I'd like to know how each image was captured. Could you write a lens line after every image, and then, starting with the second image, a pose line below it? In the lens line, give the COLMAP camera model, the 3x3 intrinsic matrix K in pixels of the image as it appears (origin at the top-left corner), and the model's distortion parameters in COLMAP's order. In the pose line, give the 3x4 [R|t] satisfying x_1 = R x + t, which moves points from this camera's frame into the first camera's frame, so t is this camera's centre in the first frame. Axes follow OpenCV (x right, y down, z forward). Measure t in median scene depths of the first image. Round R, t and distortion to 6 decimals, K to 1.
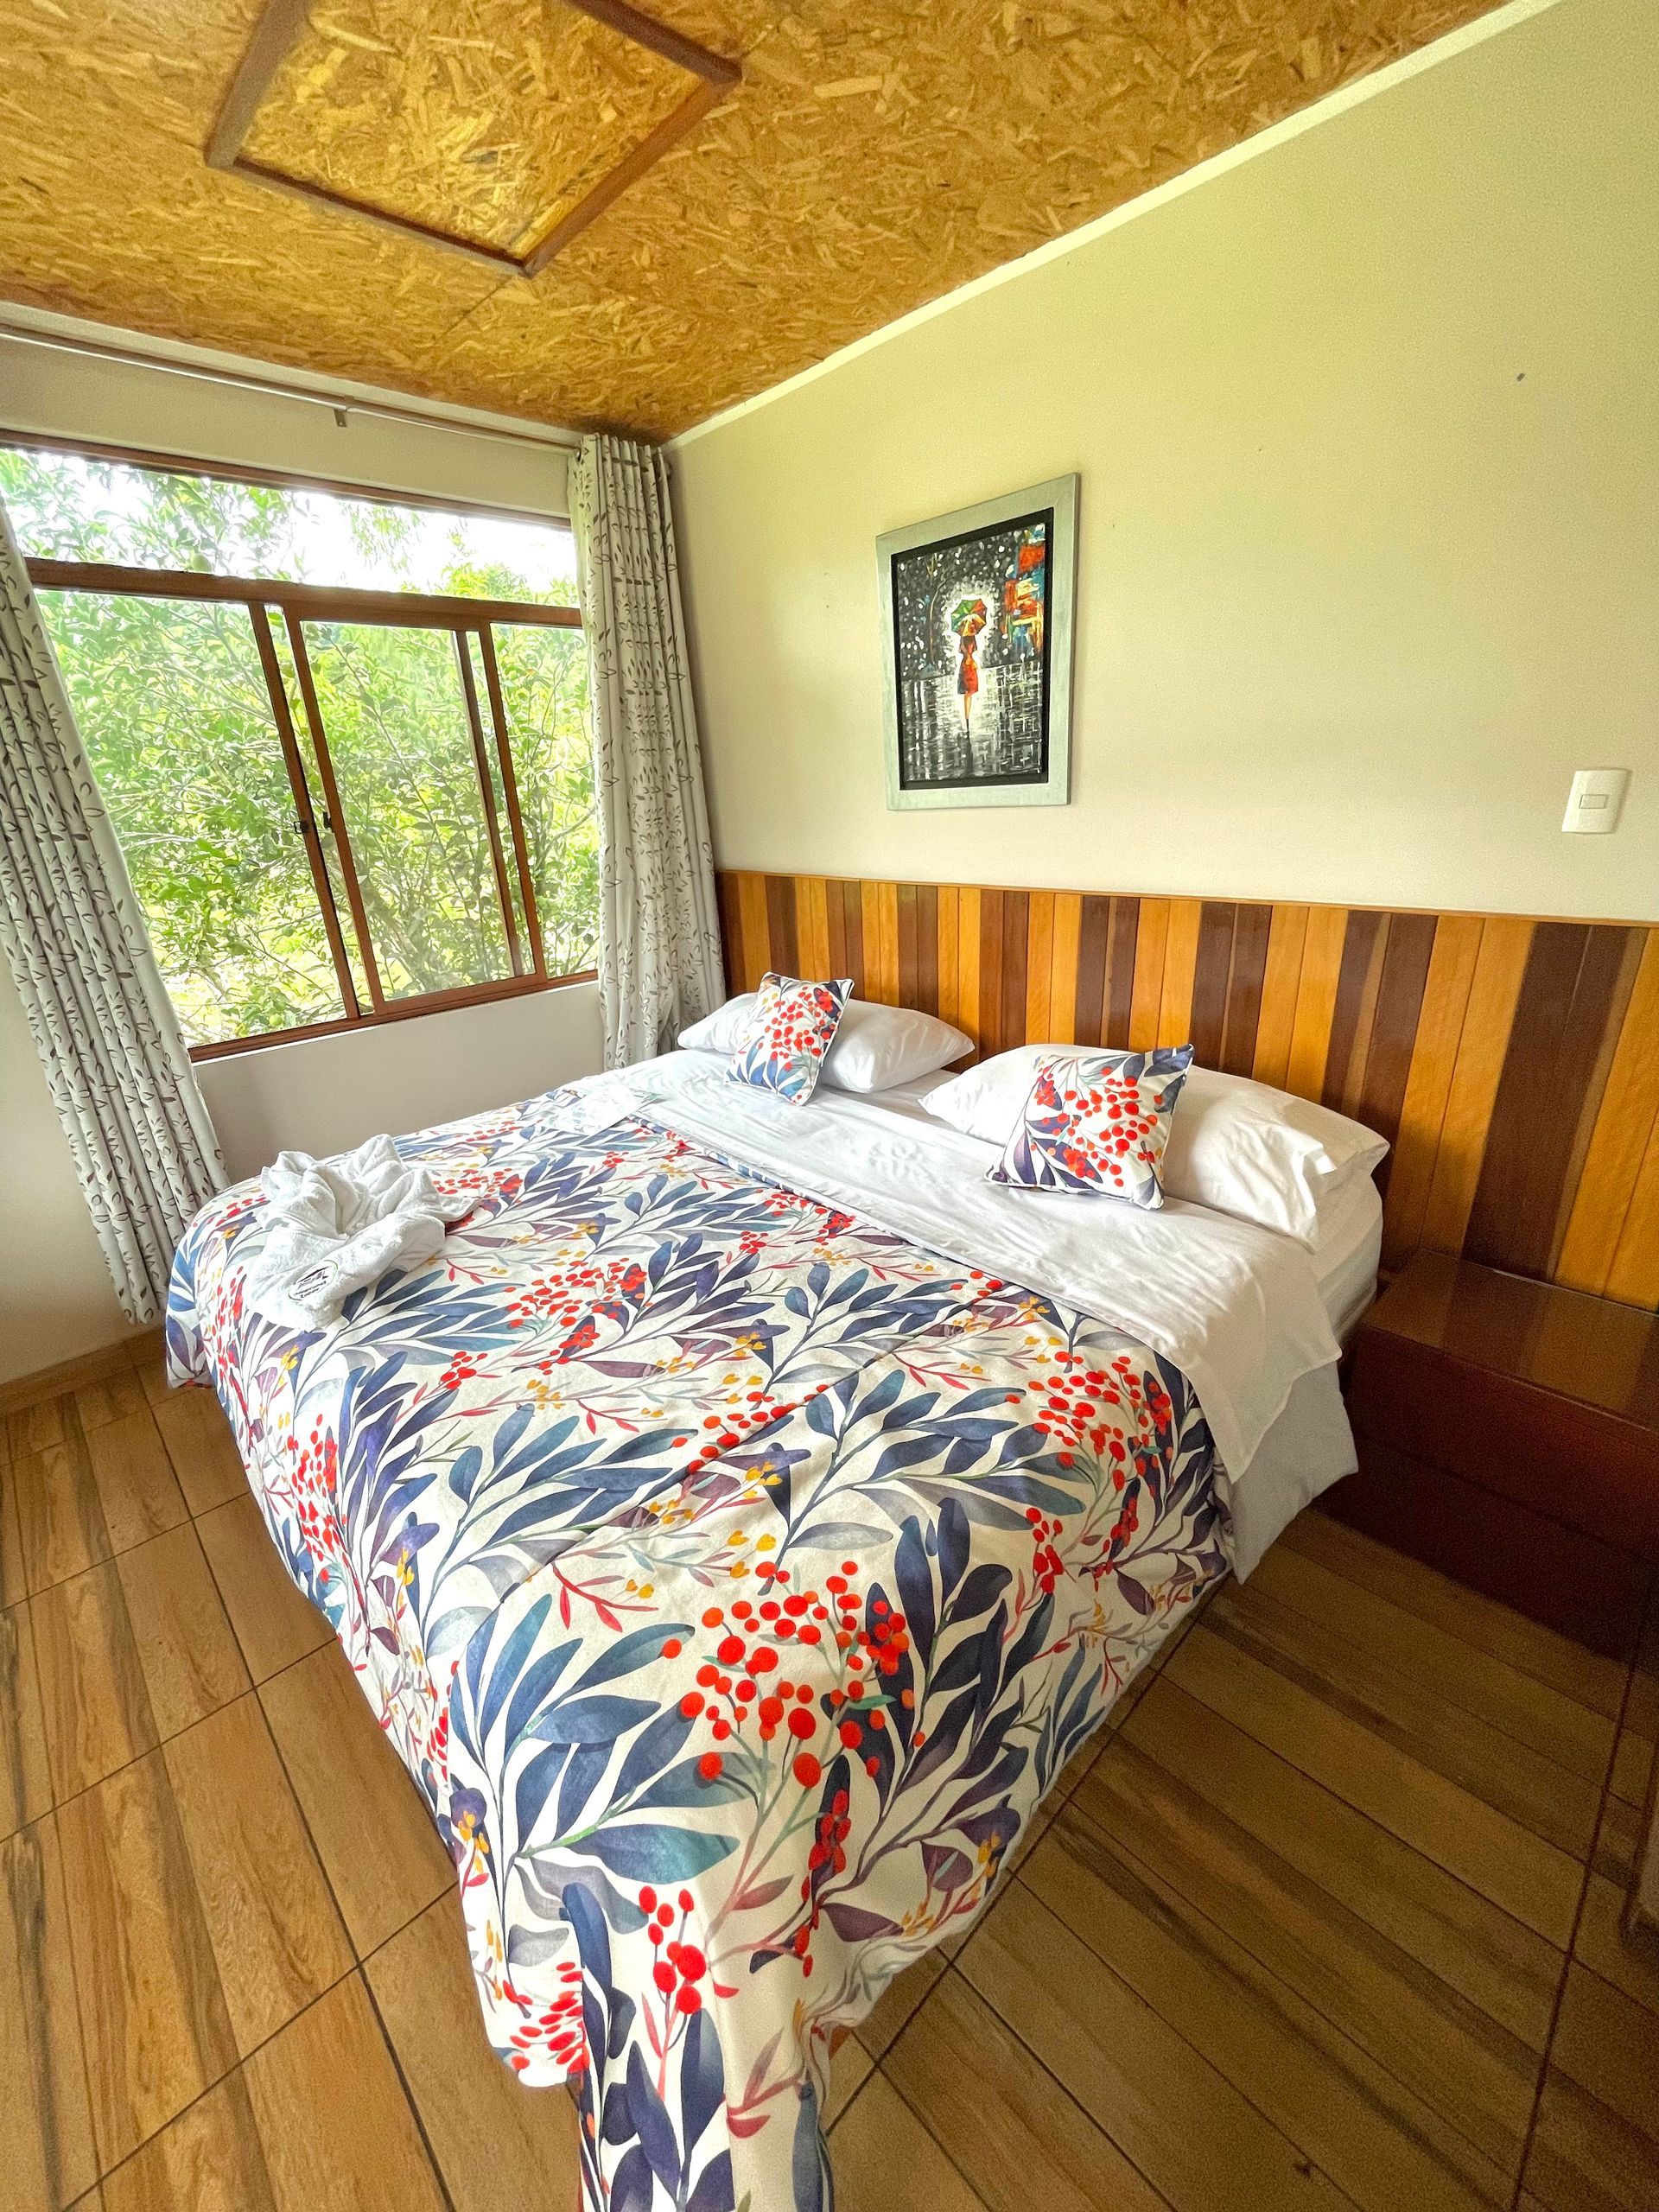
lens RADIAL K [[892.6, 0, 829.5], [0, 892.6, 1106.0], [0, 0, 1]] dist [0.003570, -0.004989]
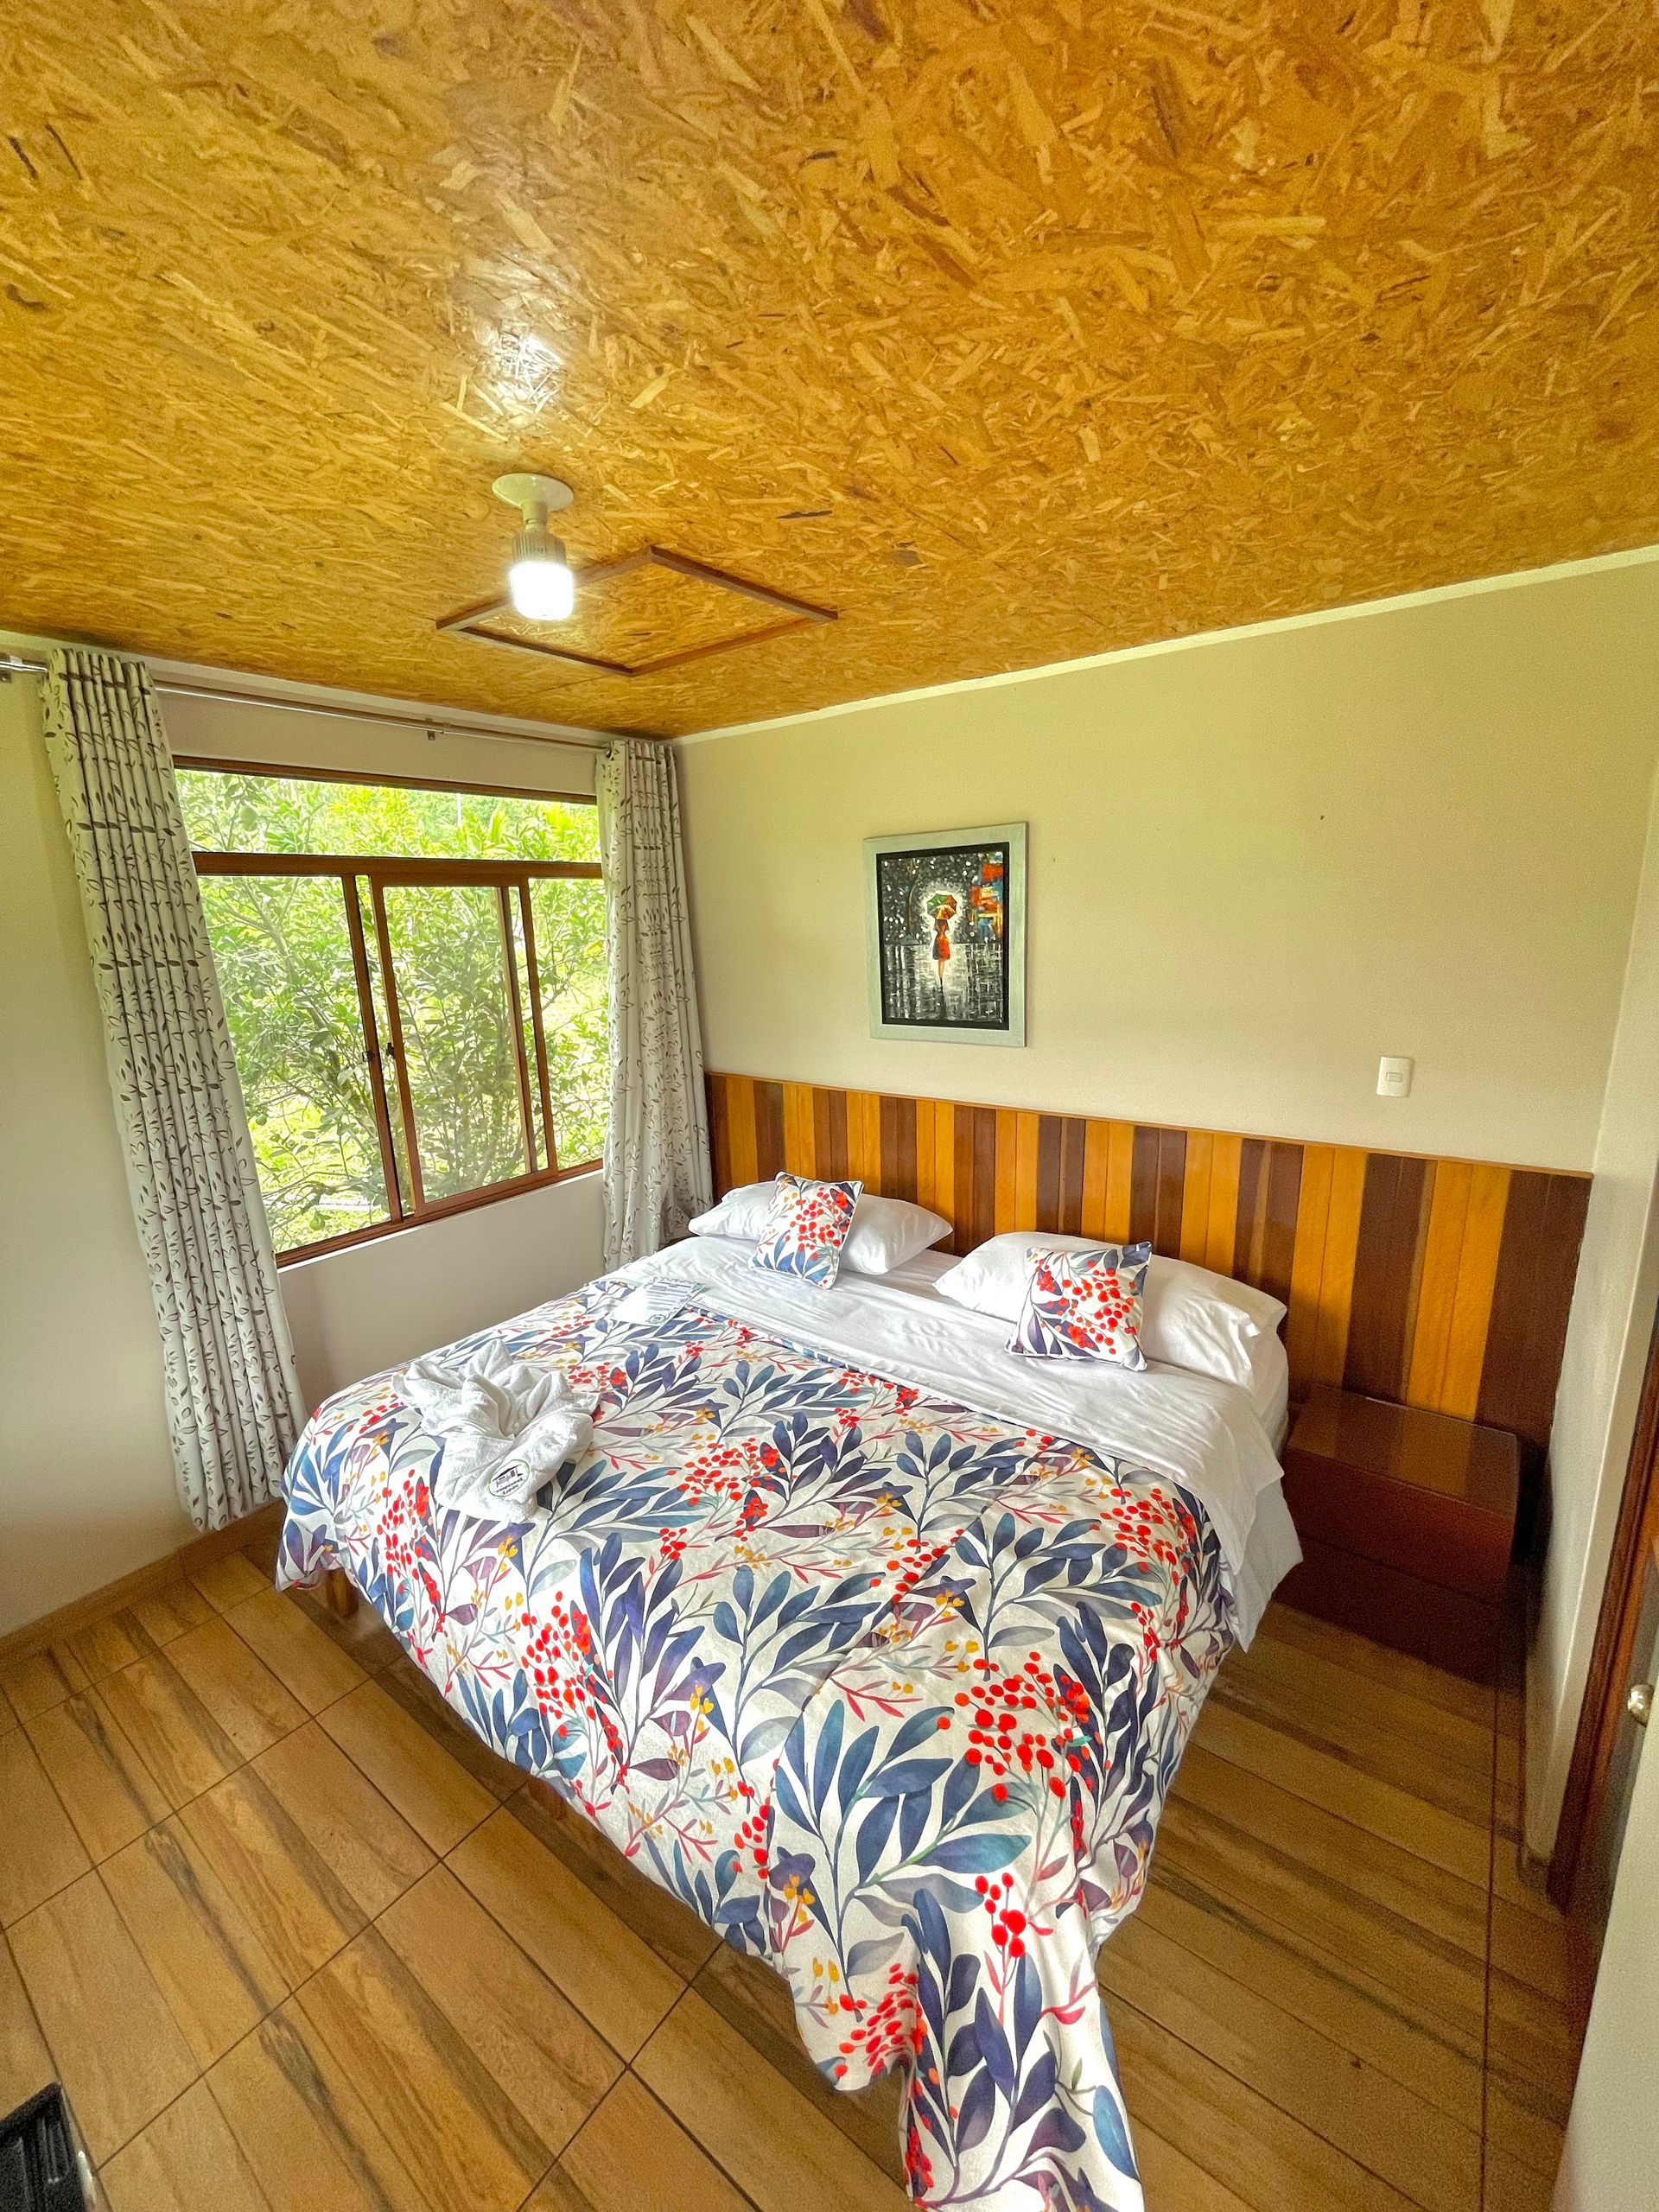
lens RADIAL K [[892.6, 0, 829.5], [0, 892.6, 1106.0], [0, 0, 1]] dist [0.003570, -0.004989]
pose [[0.986566, -0.015342, 0.162639, -0.300300], [0.038034, 0.989793, -0.137344, -0.108139], [-0.158871, 0.141685, 0.977080, -0.288887]]
